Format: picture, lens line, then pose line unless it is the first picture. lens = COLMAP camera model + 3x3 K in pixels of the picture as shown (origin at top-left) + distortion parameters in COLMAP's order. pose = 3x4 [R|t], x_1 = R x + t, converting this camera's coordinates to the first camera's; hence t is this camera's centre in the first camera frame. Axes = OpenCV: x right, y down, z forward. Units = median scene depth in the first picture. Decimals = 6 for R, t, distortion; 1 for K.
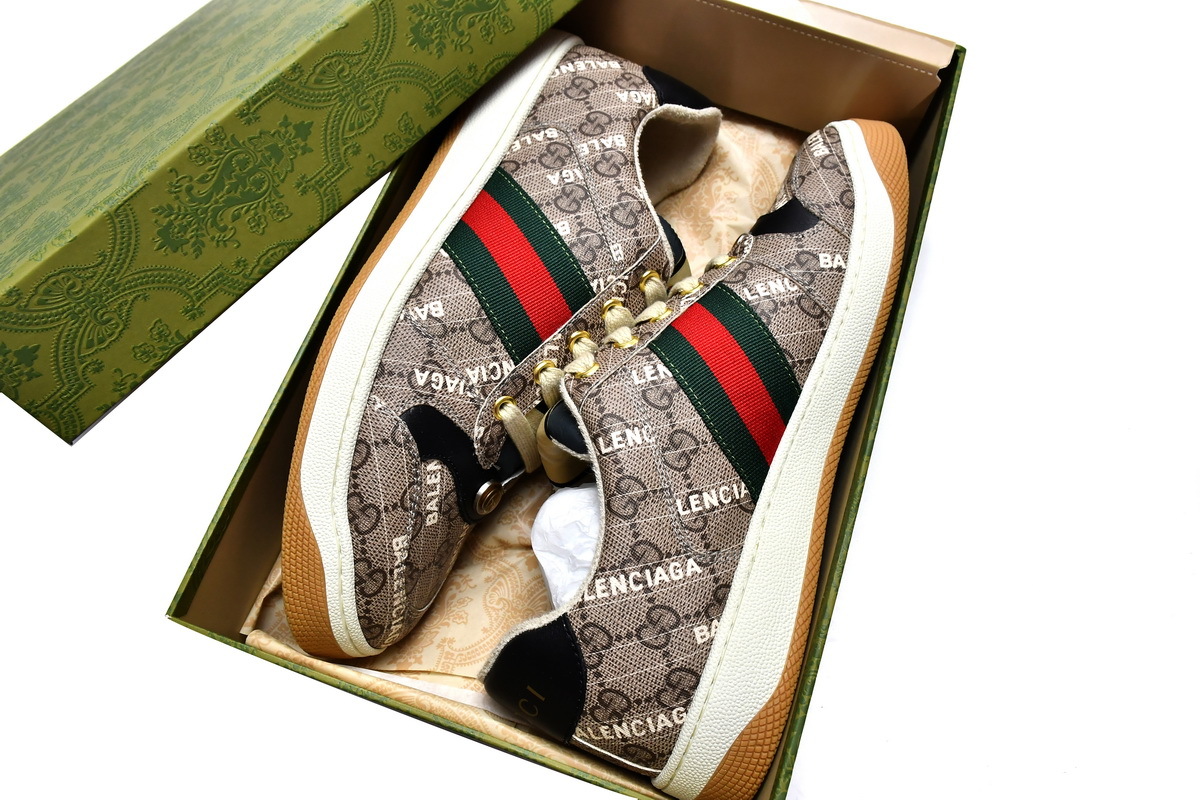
lens RADIAL K [[886.2, 0, 601.0], [0, 886.2, 395.4], [0, 0, 1]] dist [-0.006942, -0.000228]
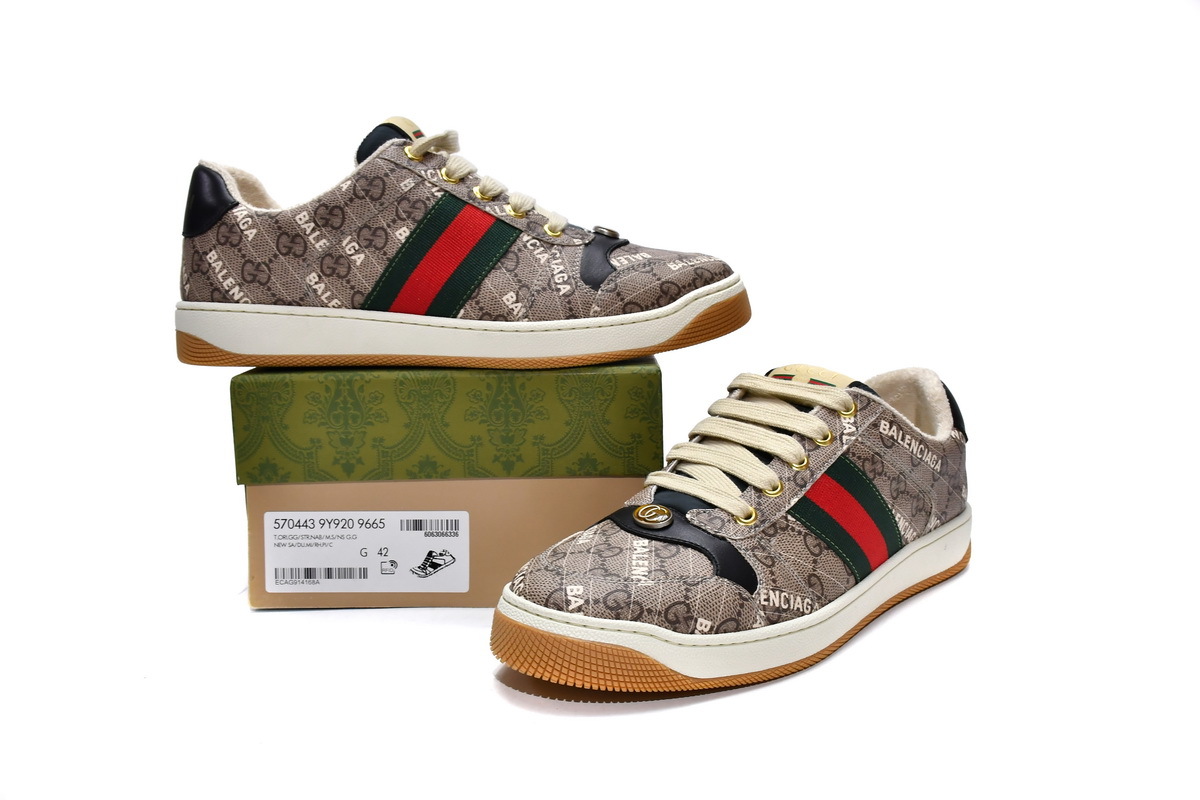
lens RADIAL K [[1129.7, 0, 595.5], [0, 1129.7, 396.8], [0, 0, 1]] dist [0.012097, 0.000000]
pose [[-0.328310, -0.937185, -0.117883, -0.157742], [0.864010, -0.348394, 0.363467, -0.605563], [-0.381706, 0.017477, 0.924119, -0.544003]]
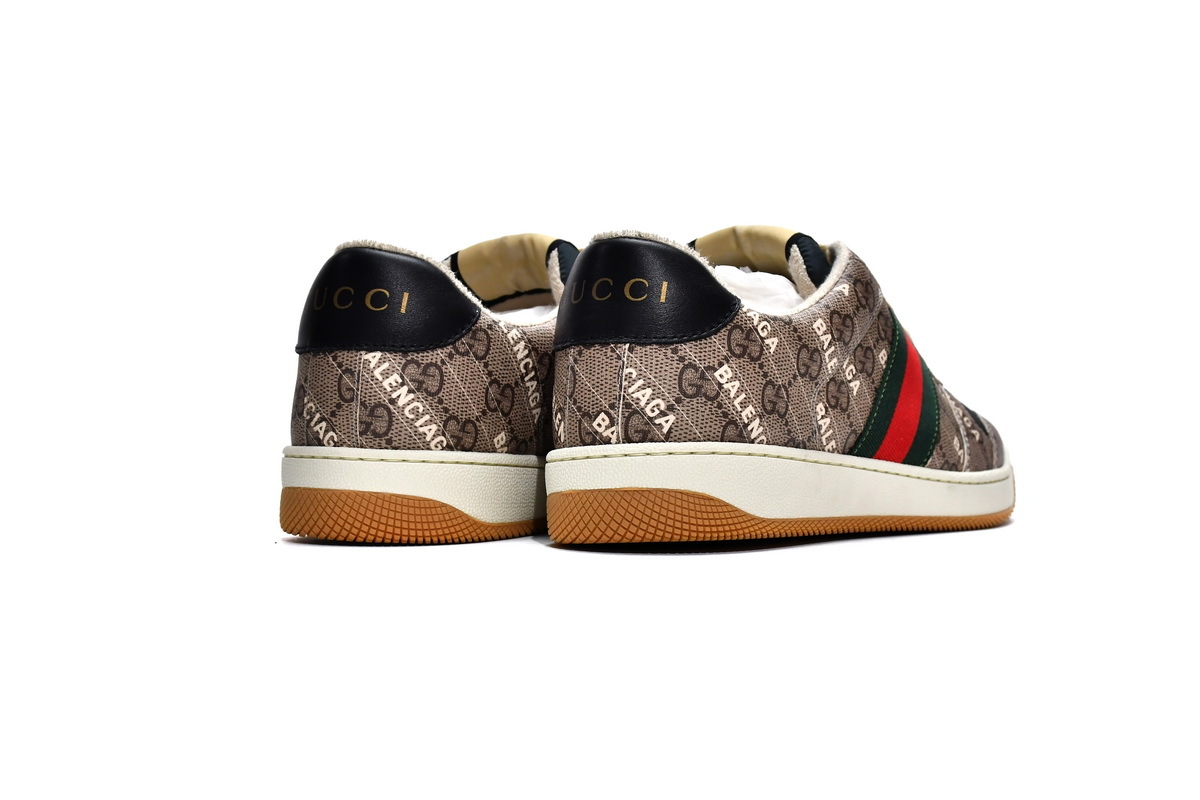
lens RADIAL K [[1699.8, 0, 600.5], [0, 1699.8, 398.7], [0, 0, 1]] dist [-0.004182, 0.000000]
pose [[-0.214630, -0.957026, -0.195027, 0.332770], [0.180171, -0.235049, 0.955139, -1.983629], [-0.959933, 0.169864, 0.222877, 0.892749]]
